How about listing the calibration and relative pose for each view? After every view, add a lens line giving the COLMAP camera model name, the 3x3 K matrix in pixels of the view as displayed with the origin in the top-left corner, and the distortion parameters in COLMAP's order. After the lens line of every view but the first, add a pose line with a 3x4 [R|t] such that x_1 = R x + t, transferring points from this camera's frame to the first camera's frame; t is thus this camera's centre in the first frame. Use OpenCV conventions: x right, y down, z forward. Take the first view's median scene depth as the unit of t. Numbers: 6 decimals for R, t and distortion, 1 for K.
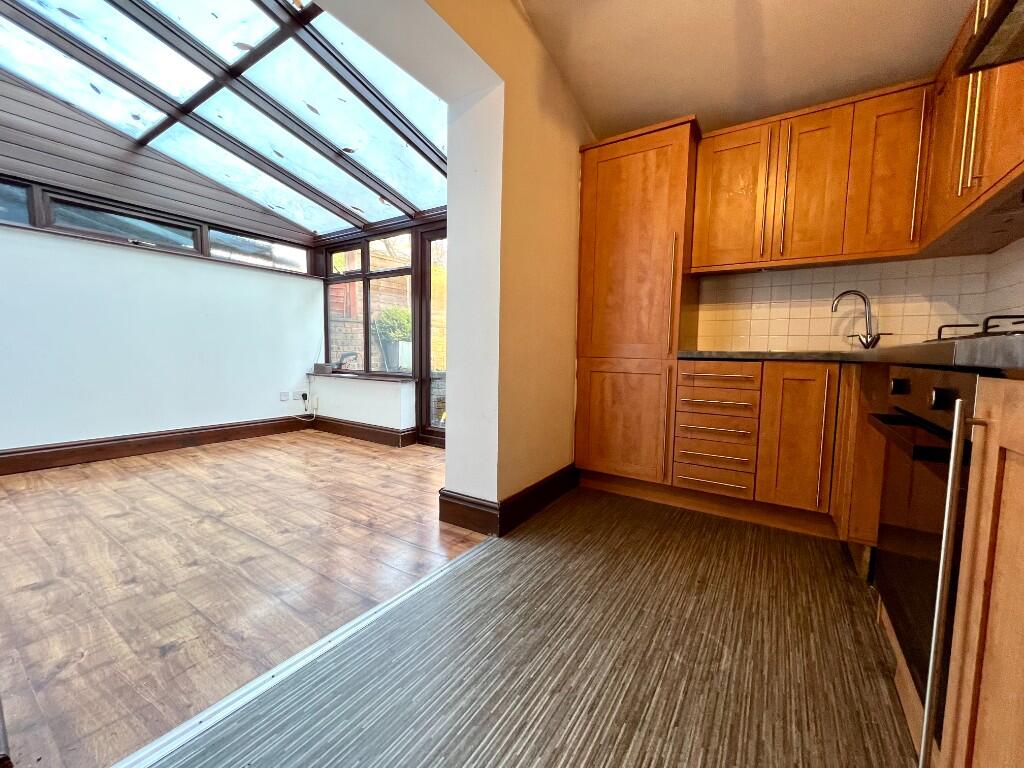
lens RADIAL K [[409.3, 0, 514.0], [0, 409.3, 384.4], [0, 0, 1]] dist [-0.001268, 0.000620]
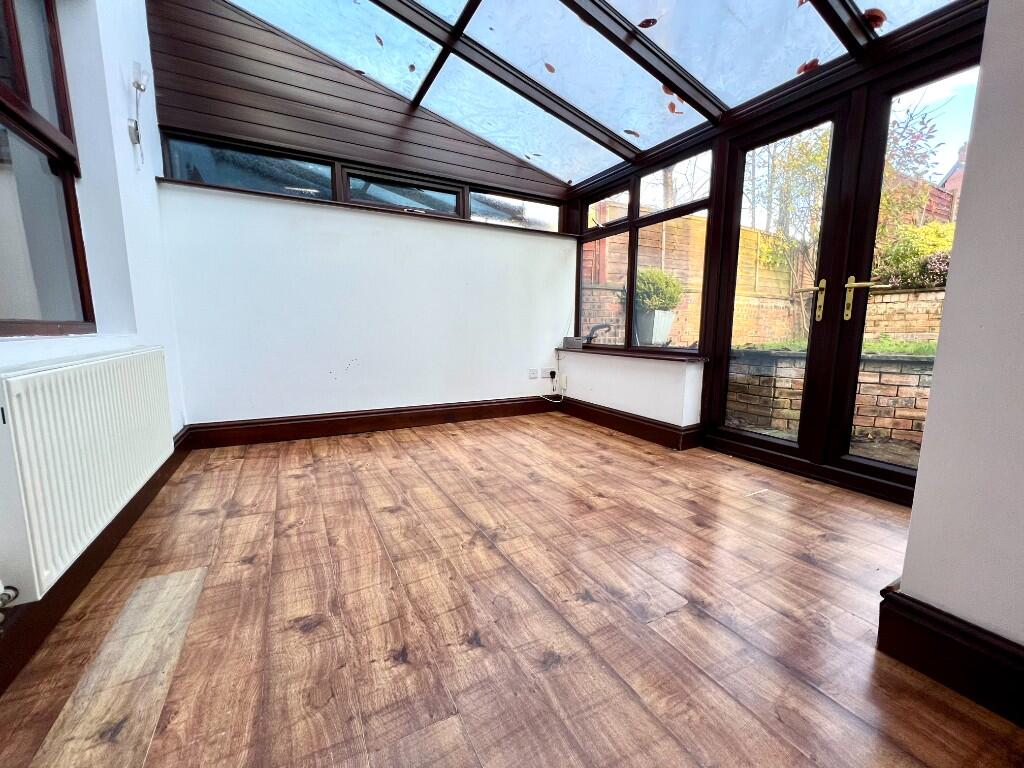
lens RADIAL K [[409.3, 0, 512.4], [0, 409.3, 383.7], [0, 0, 1]] dist [-0.001268, 0.000620]
pose [[0.880071, 0.052365, -0.471947, -0.248357], [-0.027342, 0.997840, 0.059729, -0.001444], [0.474055, -0.039662, 0.879601, 0.264361]]
